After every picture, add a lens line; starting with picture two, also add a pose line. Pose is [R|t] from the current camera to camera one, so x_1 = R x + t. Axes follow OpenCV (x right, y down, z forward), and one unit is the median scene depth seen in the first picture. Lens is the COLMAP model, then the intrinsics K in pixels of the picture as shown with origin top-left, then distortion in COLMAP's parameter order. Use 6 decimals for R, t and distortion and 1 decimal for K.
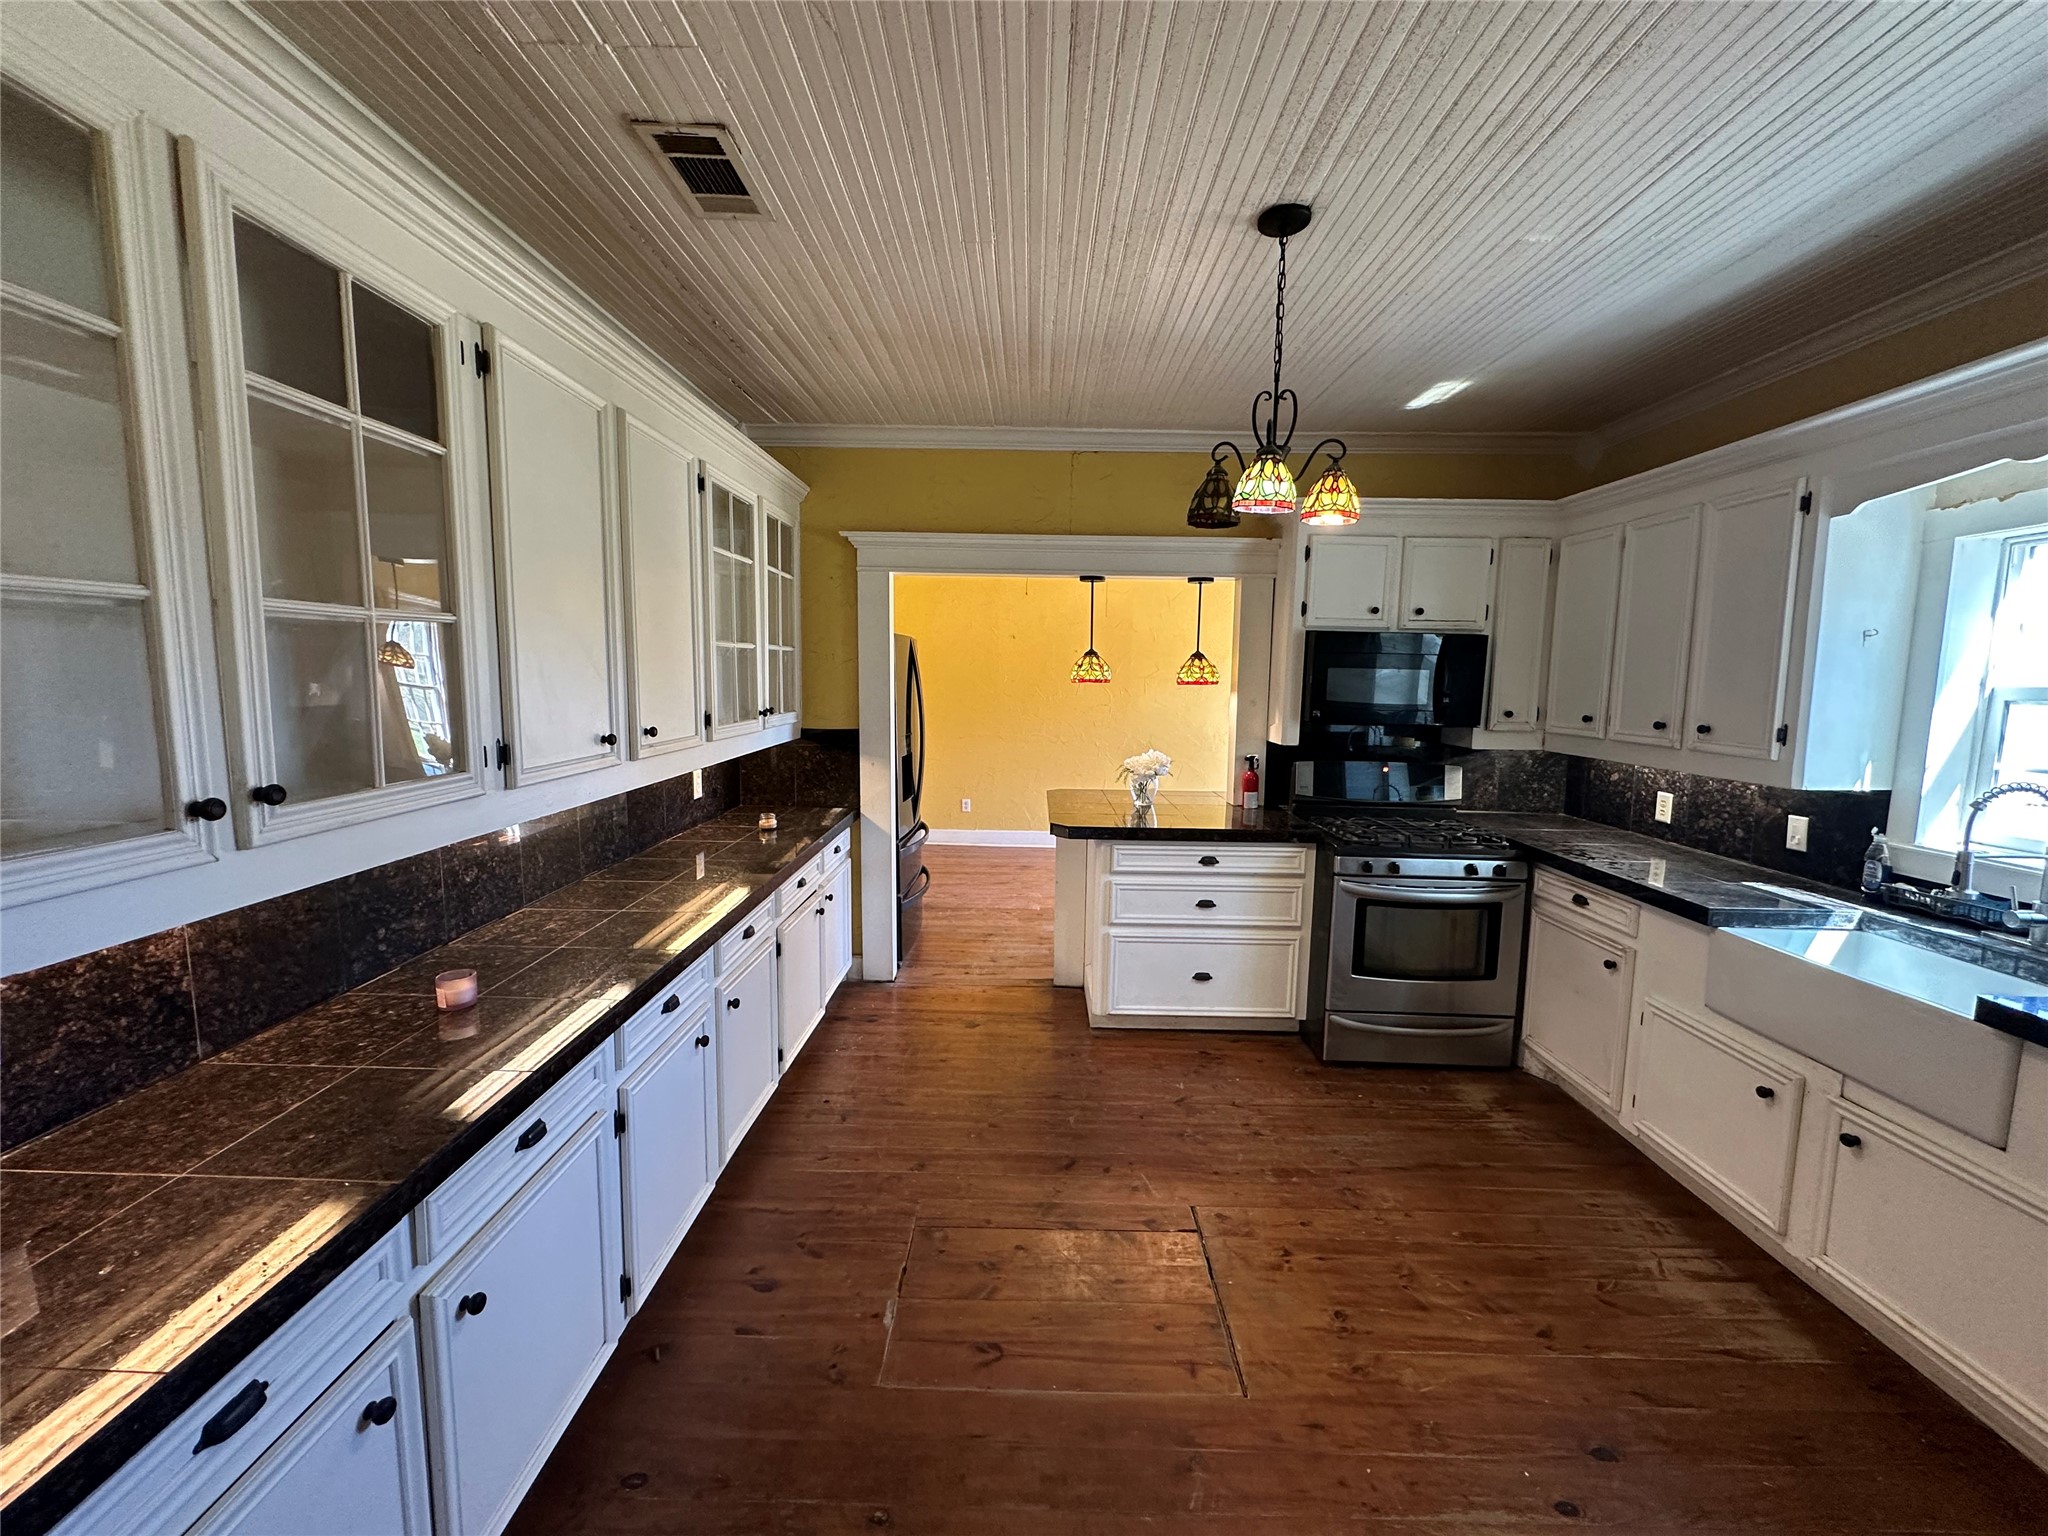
lens RADIAL K [[817.1, 0, 1021.2], [0, 817.1, 768.9], [0, 0, 1]] dist [-0.006776, 0.000890]
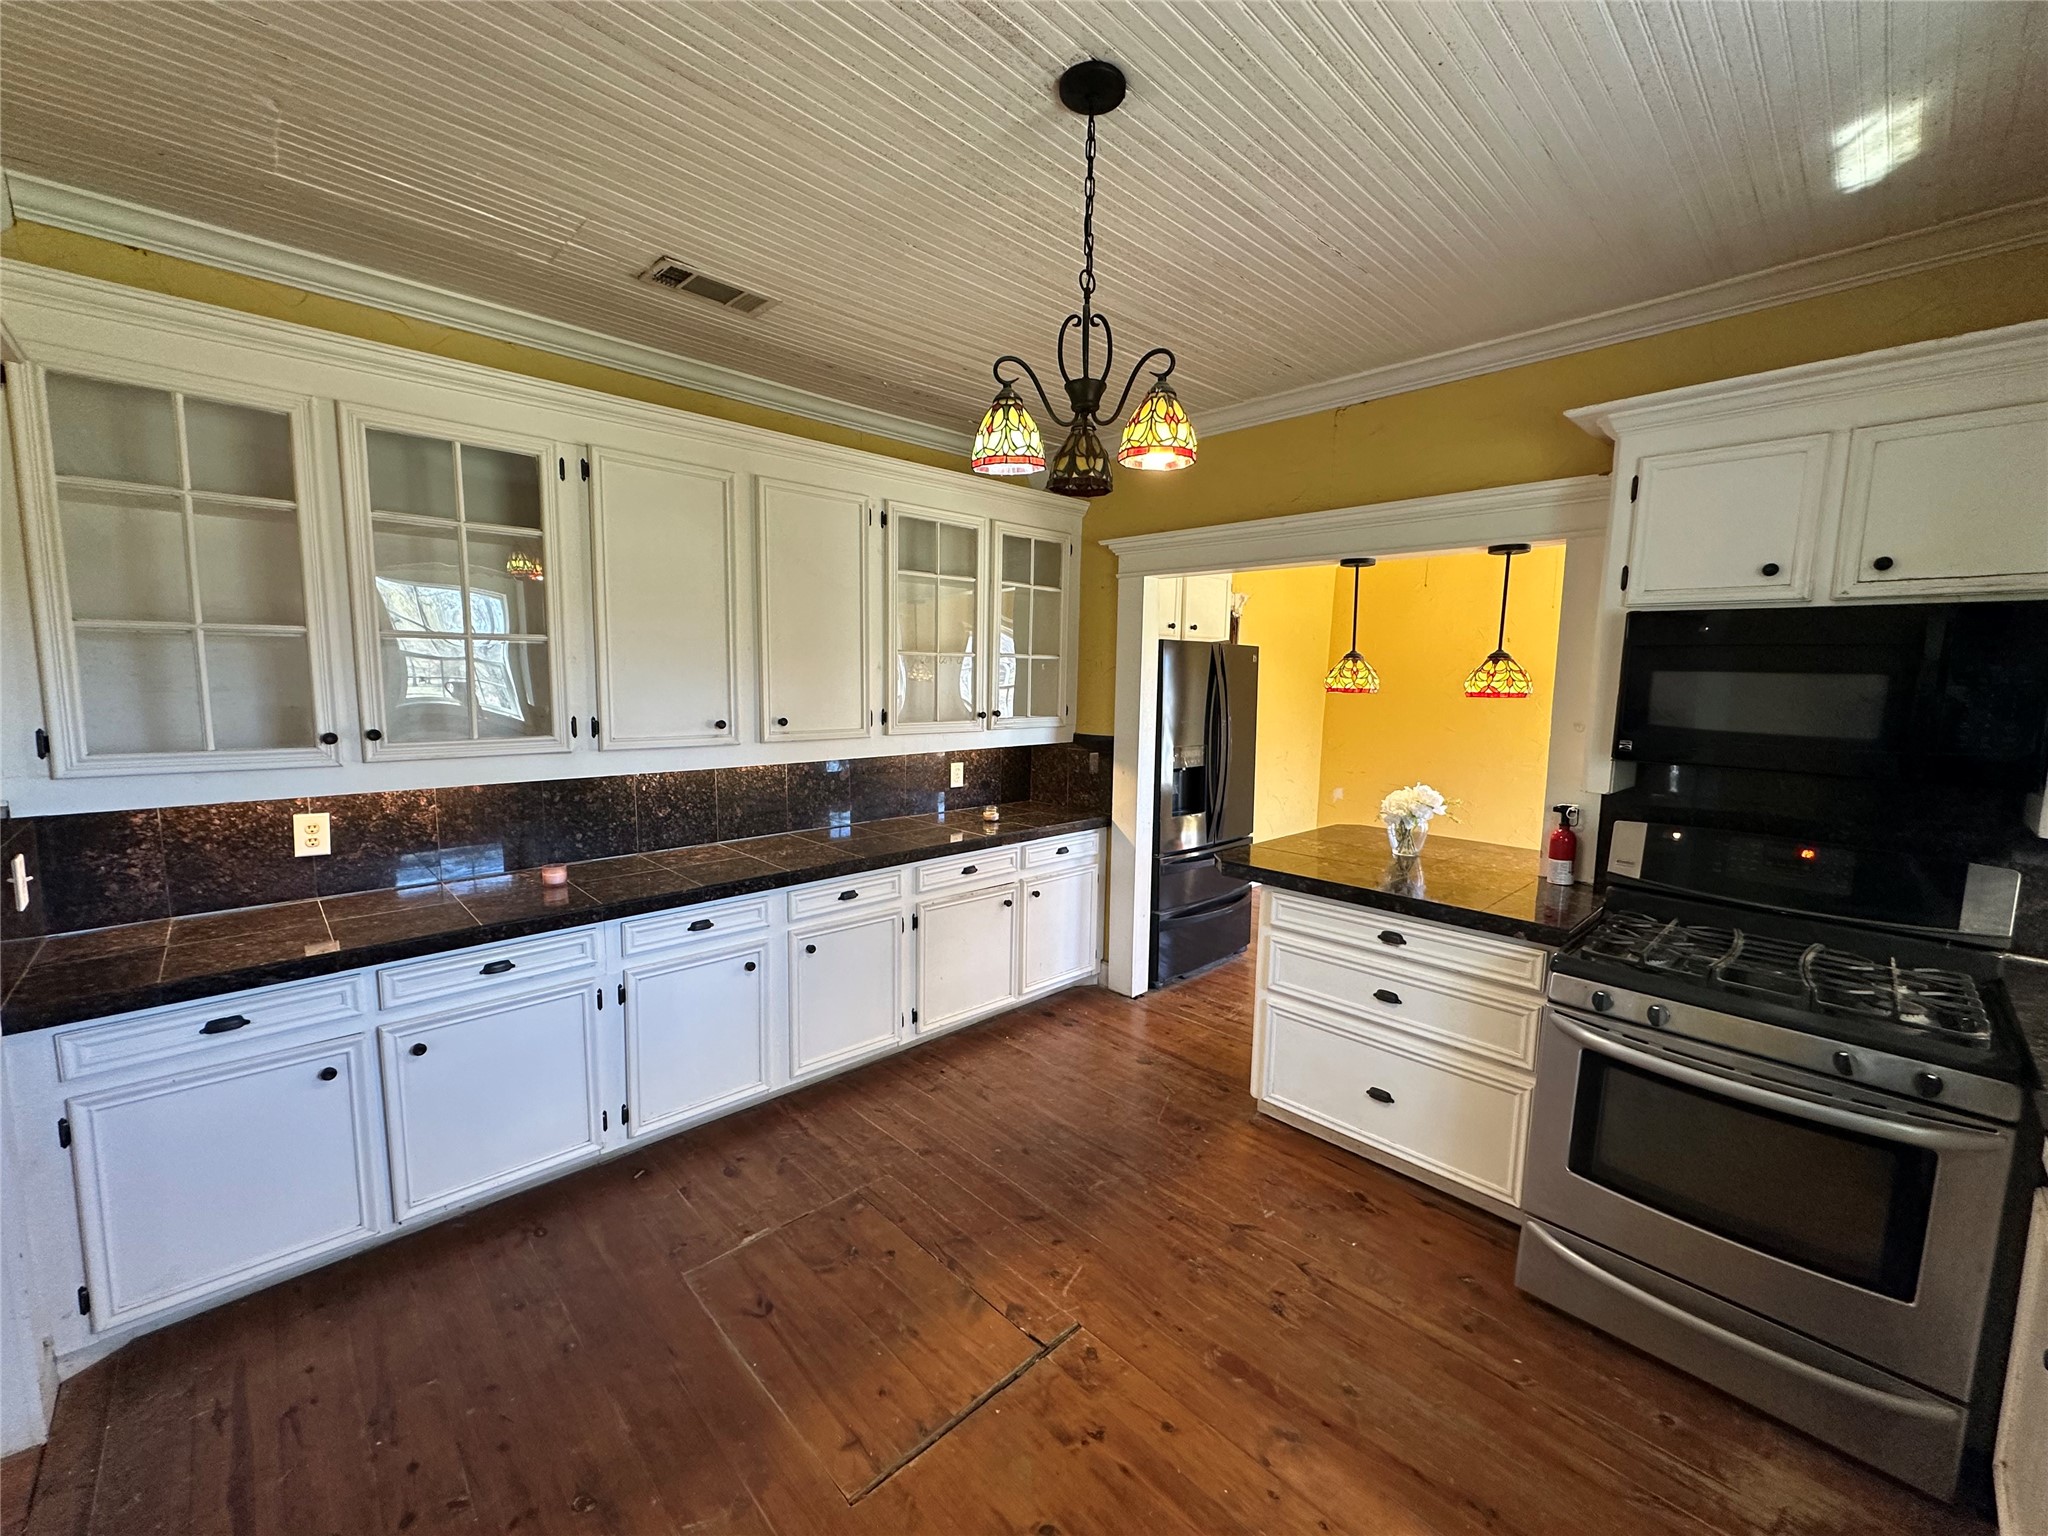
lens RADIAL K [[817.1, 0, 1021.2], [0, 817.1, 768.9], [0, 0, 1]] dist [-0.006776, 0.000890]
pose [[0.702028, 0.077829, -0.707884, 0.561716], [-0.090588, 0.995695, 0.019634, -0.024090], [0.706365, 0.050343, 0.706056, 0.281332]]
